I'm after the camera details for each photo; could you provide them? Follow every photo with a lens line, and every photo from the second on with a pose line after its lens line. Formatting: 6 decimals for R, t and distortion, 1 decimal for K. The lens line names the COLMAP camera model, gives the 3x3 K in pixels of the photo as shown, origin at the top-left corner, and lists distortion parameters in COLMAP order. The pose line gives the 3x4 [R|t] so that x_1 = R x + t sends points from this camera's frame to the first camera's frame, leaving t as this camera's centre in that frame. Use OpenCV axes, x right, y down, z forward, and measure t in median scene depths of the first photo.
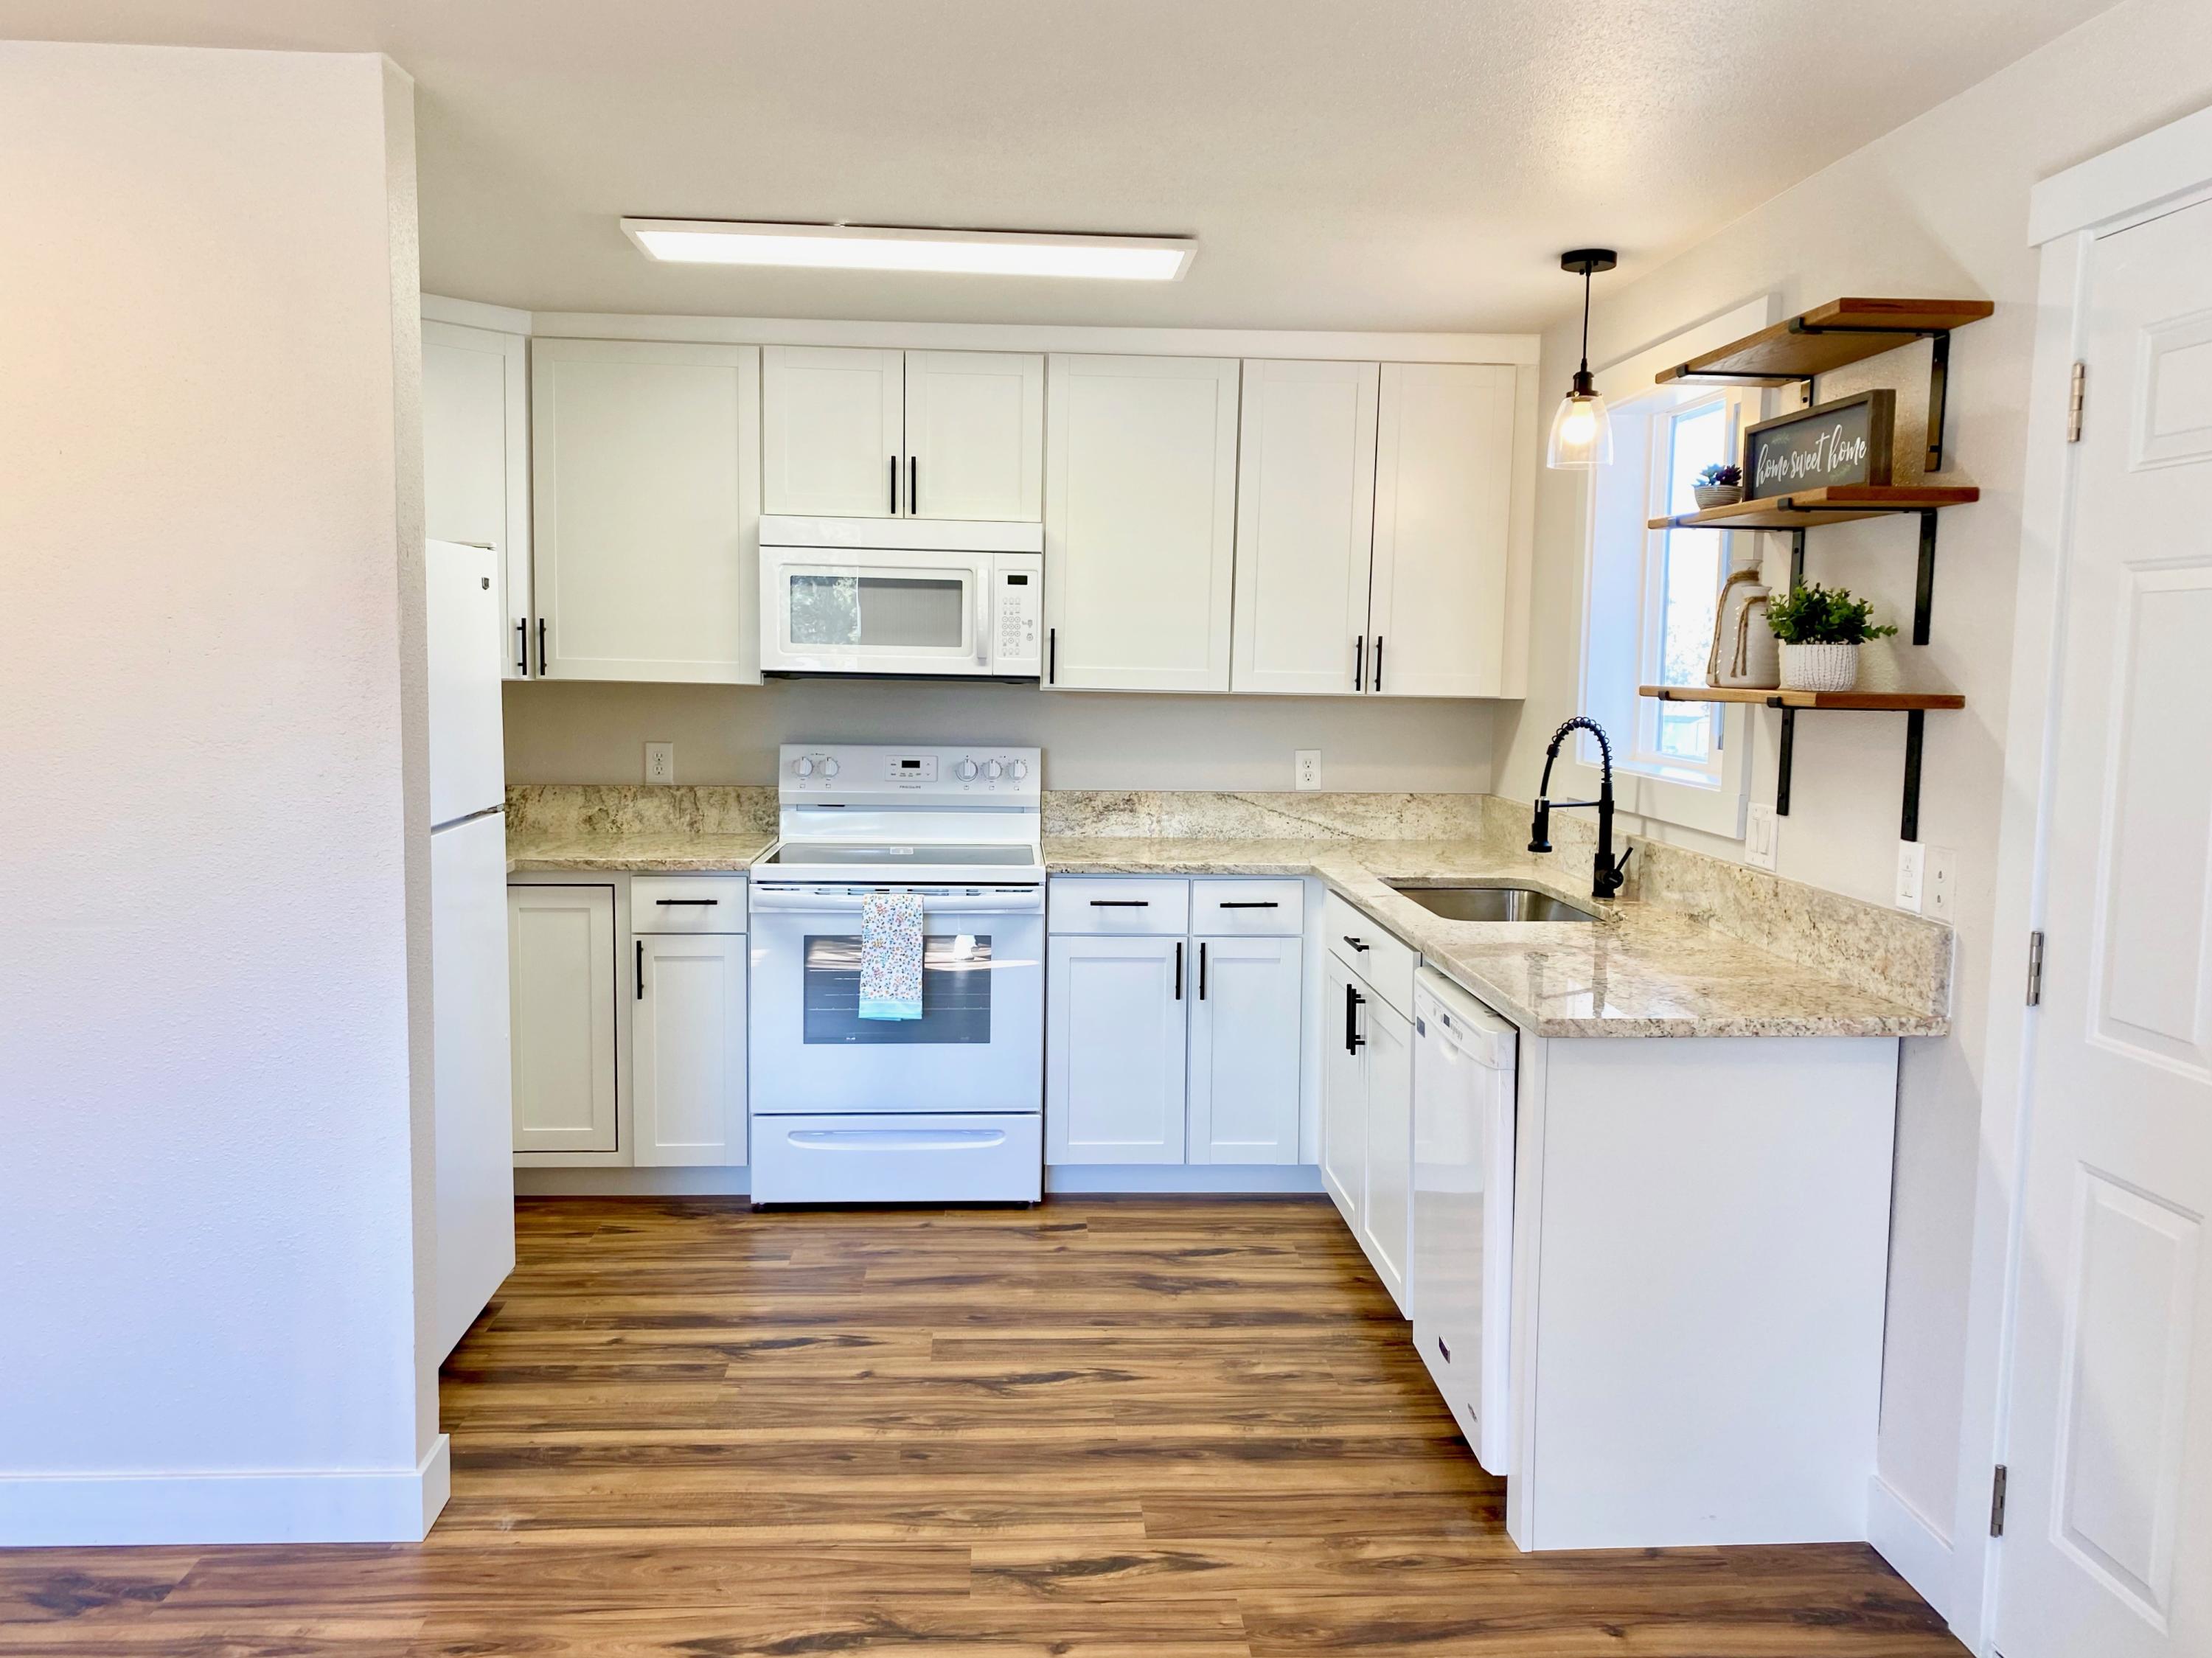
lens RADIAL K [[1699.4, 0, 1101.4], [0, 1699.4, 812.9], [0, 0, 1]] dist [0.051171, -0.062430]
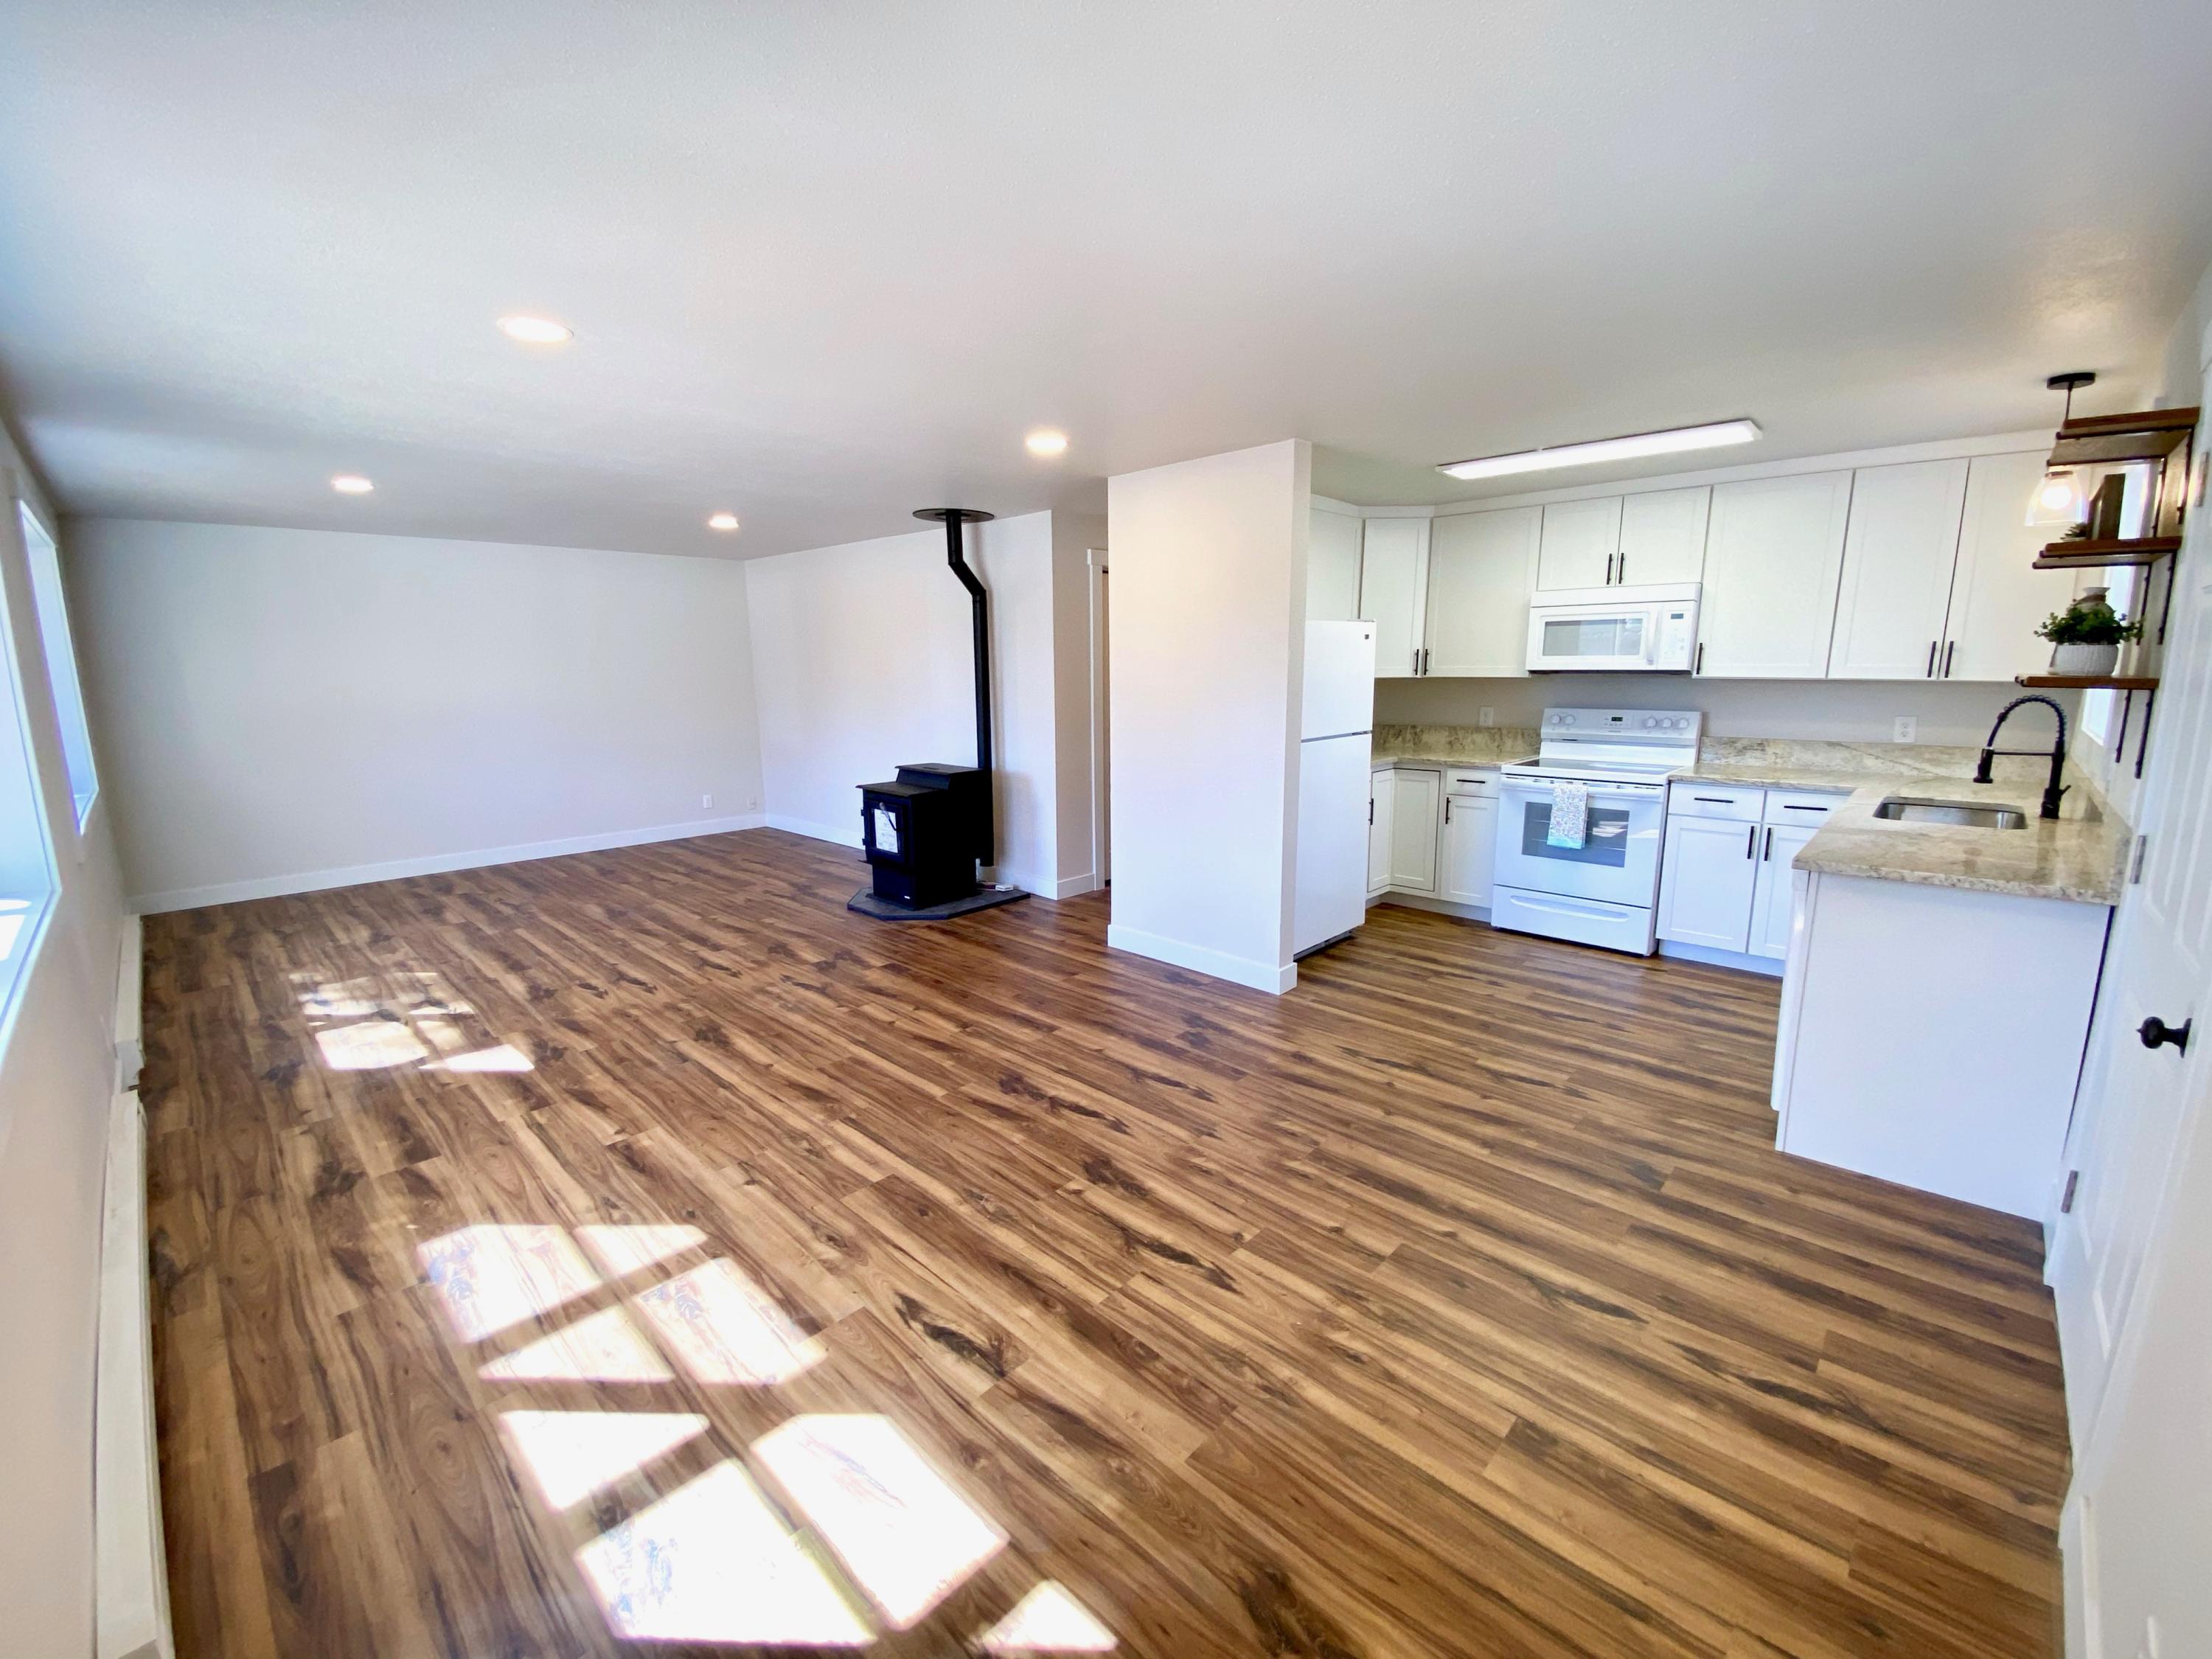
lens RADIAL K [[907.3, 0, 1099.4], [0, 907.3, 838.5], [0, 0, 1]] dist [0.001965, -0.013487]
pose [[0.676561, 0.116794, -0.727066, 0.275630], [-0.046207, 0.992130, 0.116376, 0.013313], [0.734936, -0.045140, 0.676633, -0.115555]]
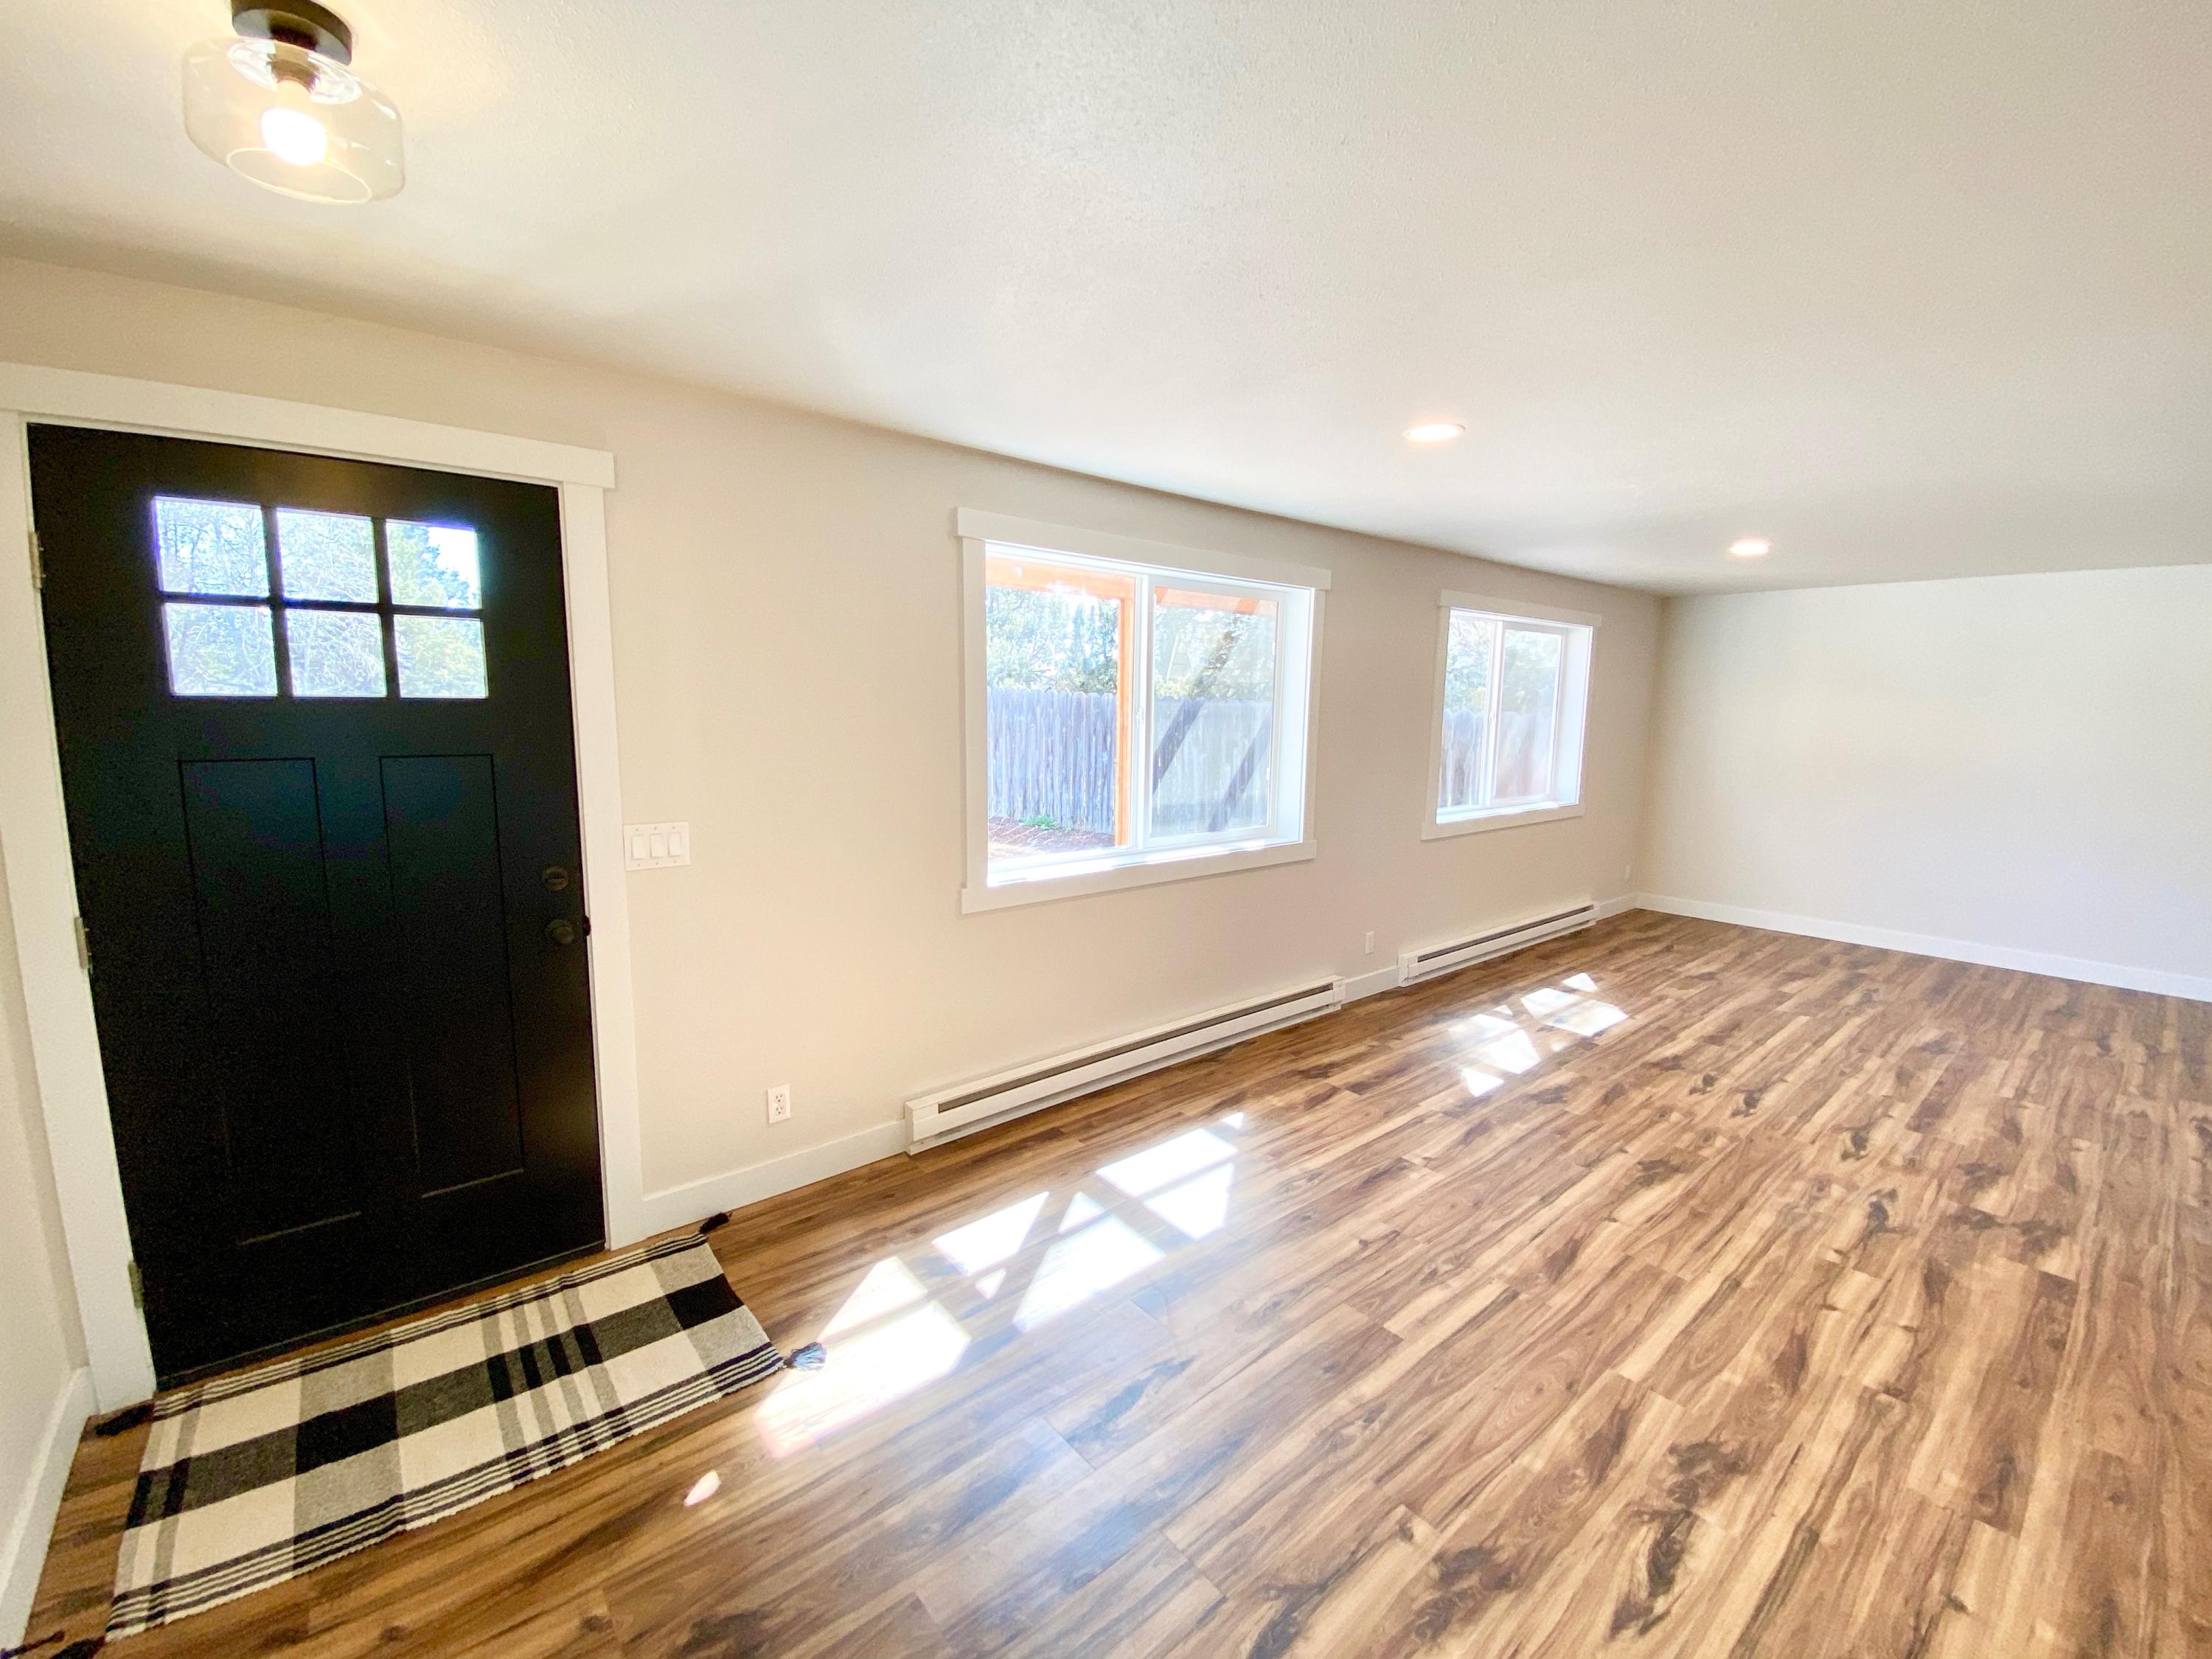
lens RADIAL K [[900.6, 0, 1106.0], [0, 900.6, 829.5], [0, 0, 1]] dist [0.005842, -0.013860]
pose [[-0.808818, 0.051265, -0.585821, 0.179228], [-0.083952, 0.975923, 0.201311, -0.052639], [0.582036, 0.212004, -0.785040, 0.429339]]
